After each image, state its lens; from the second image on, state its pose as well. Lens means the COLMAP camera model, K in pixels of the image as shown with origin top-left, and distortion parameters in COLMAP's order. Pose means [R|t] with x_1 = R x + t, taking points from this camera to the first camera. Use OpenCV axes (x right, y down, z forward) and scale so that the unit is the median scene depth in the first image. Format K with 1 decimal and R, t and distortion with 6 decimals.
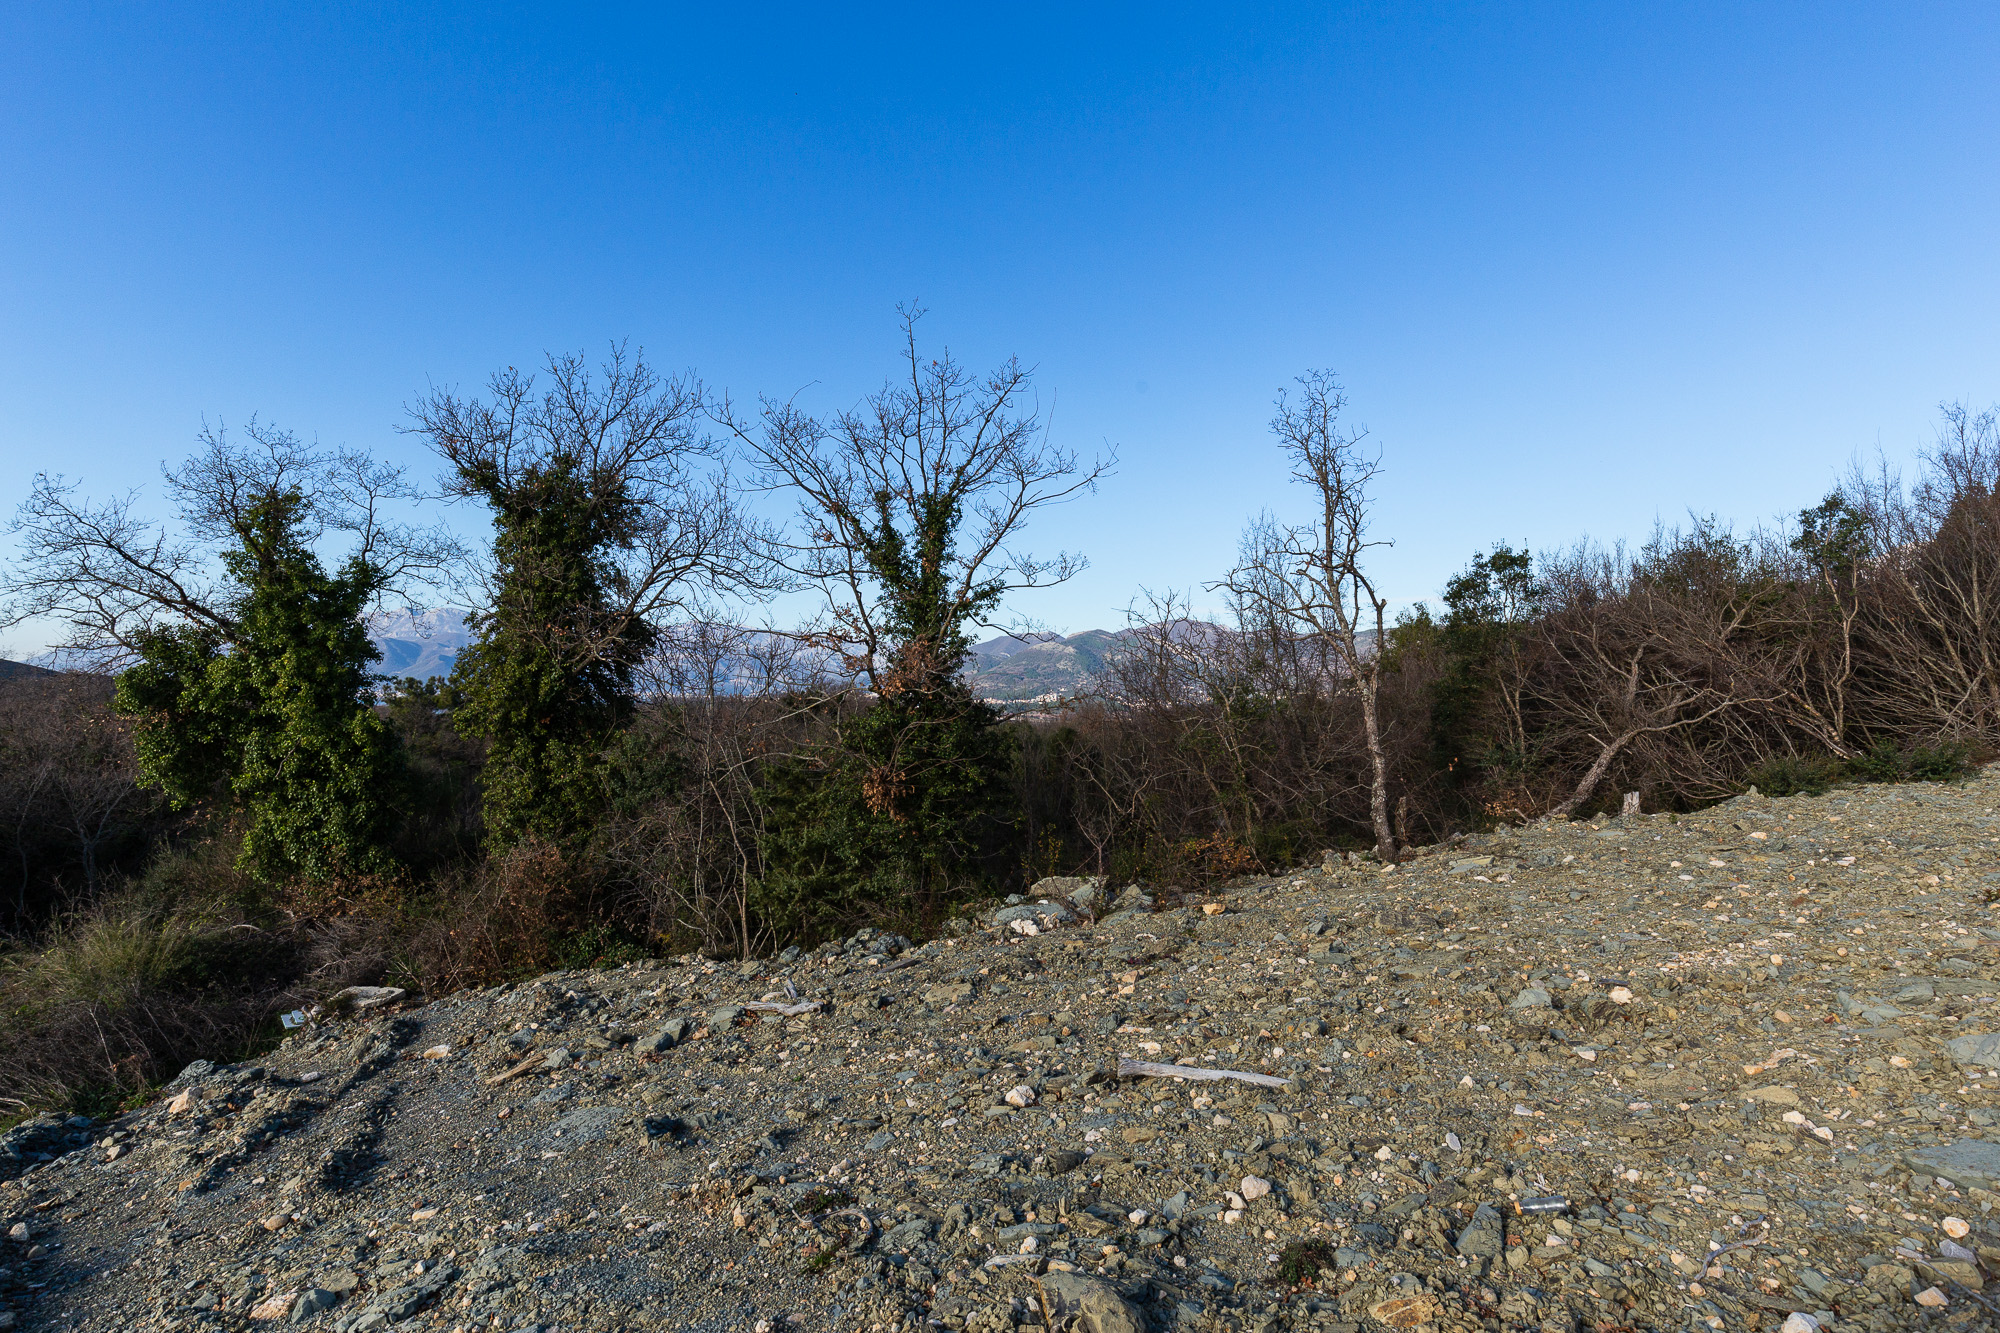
lens RADIAL K [[976.6, 0, 1002.7], [0, 976.6, 681.3], [0, 0, 1]] dist [0.000040, -0.000009]
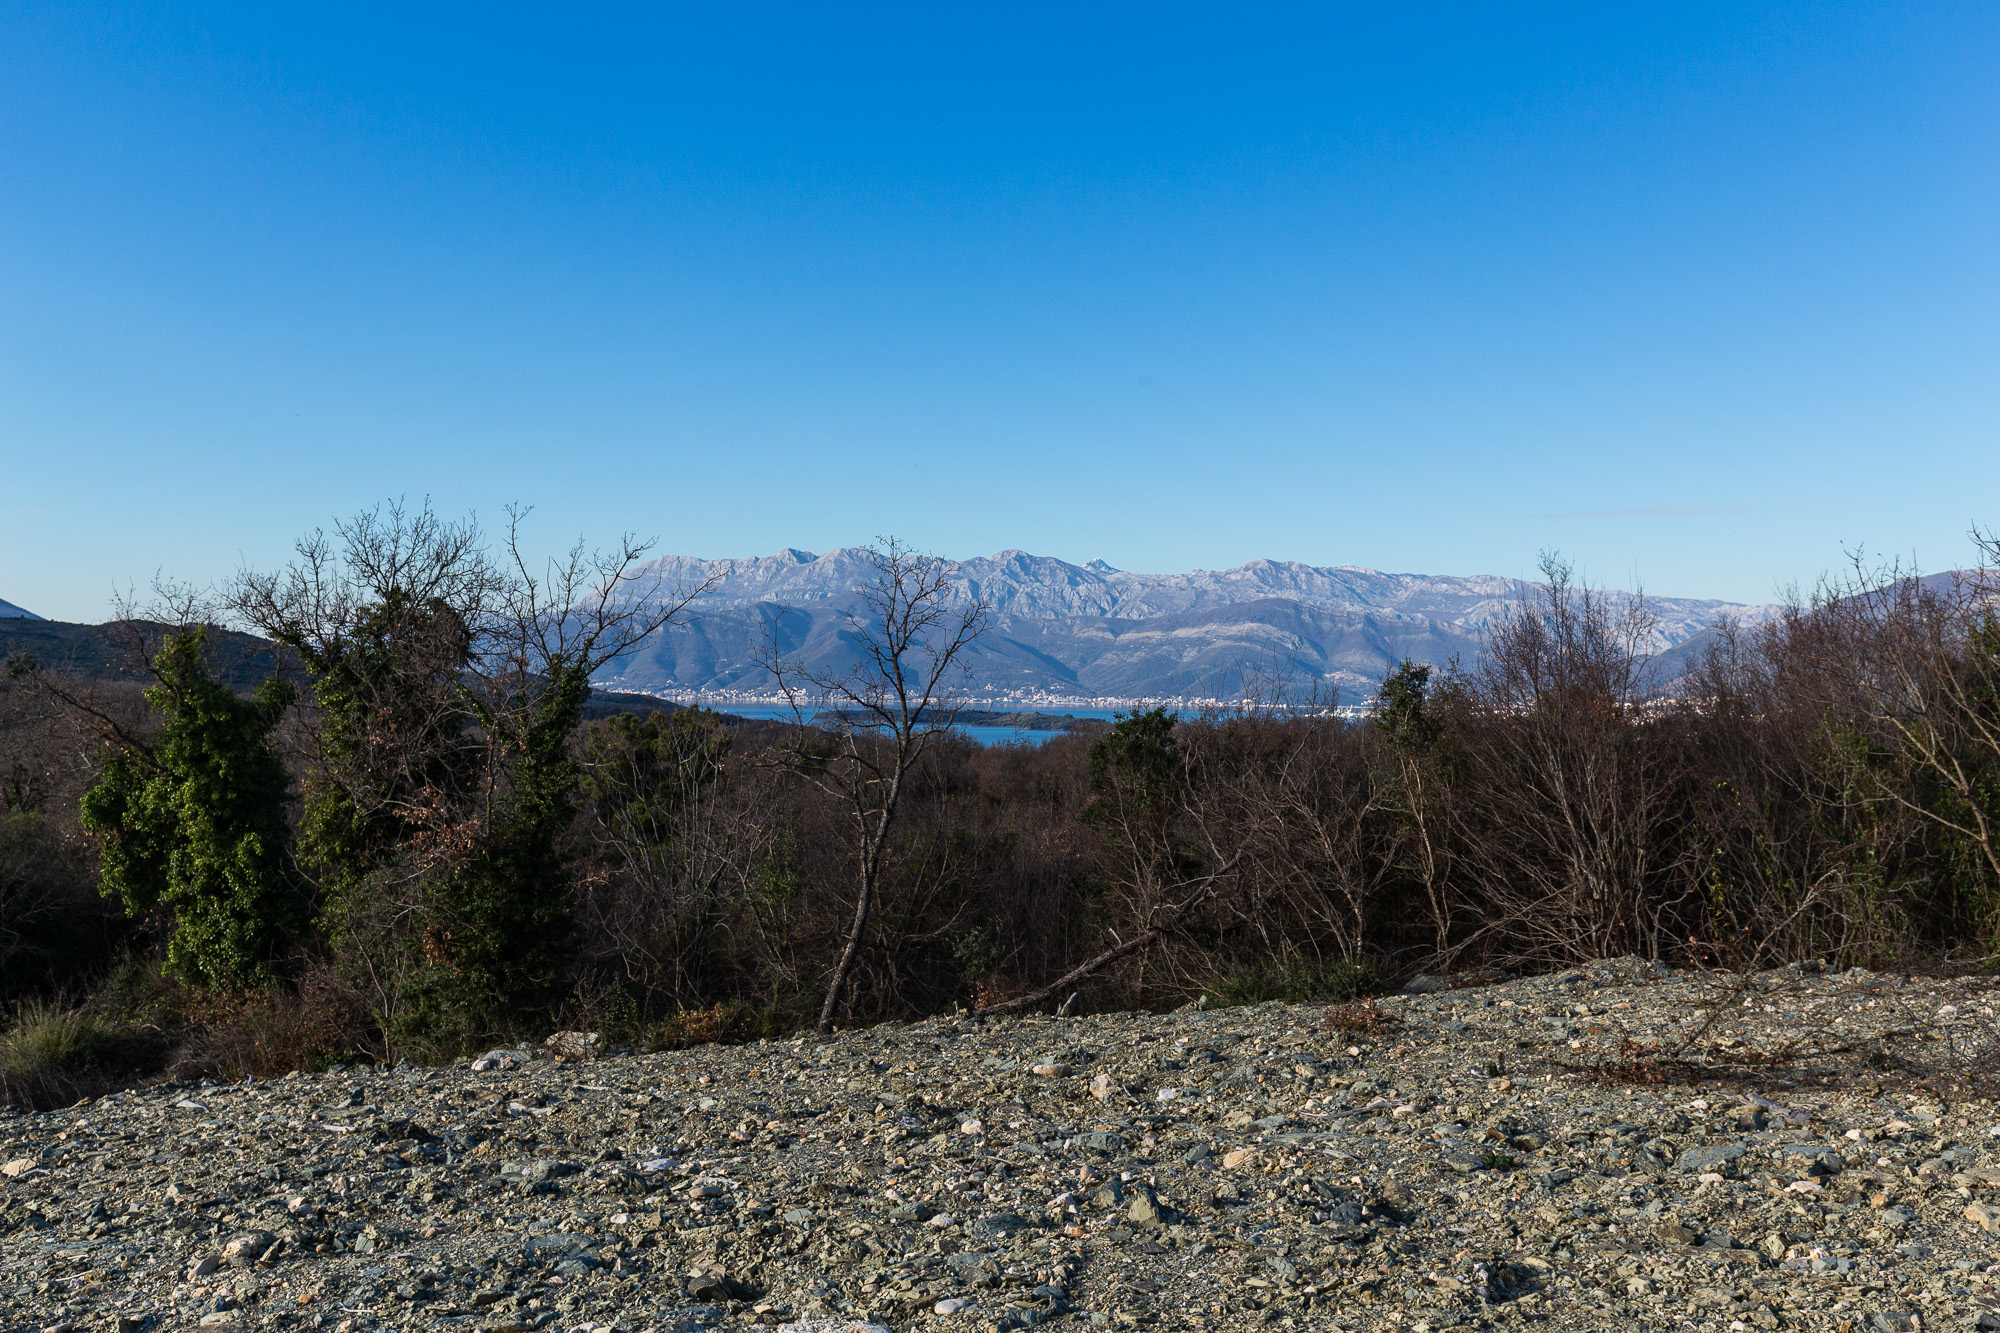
lens RADIAL K [[2047.0, 0, 999.3], [0, 2047.0, 663.8], [0, 0, 1]] dist [0.001176, 0.000000]
pose [[0.887648, -0.001359, -0.460521, 1.094428], [0.002922, 0.999992, 0.002680, -0.158269], [0.460514, -0.003724, 0.887645, -0.598835]]
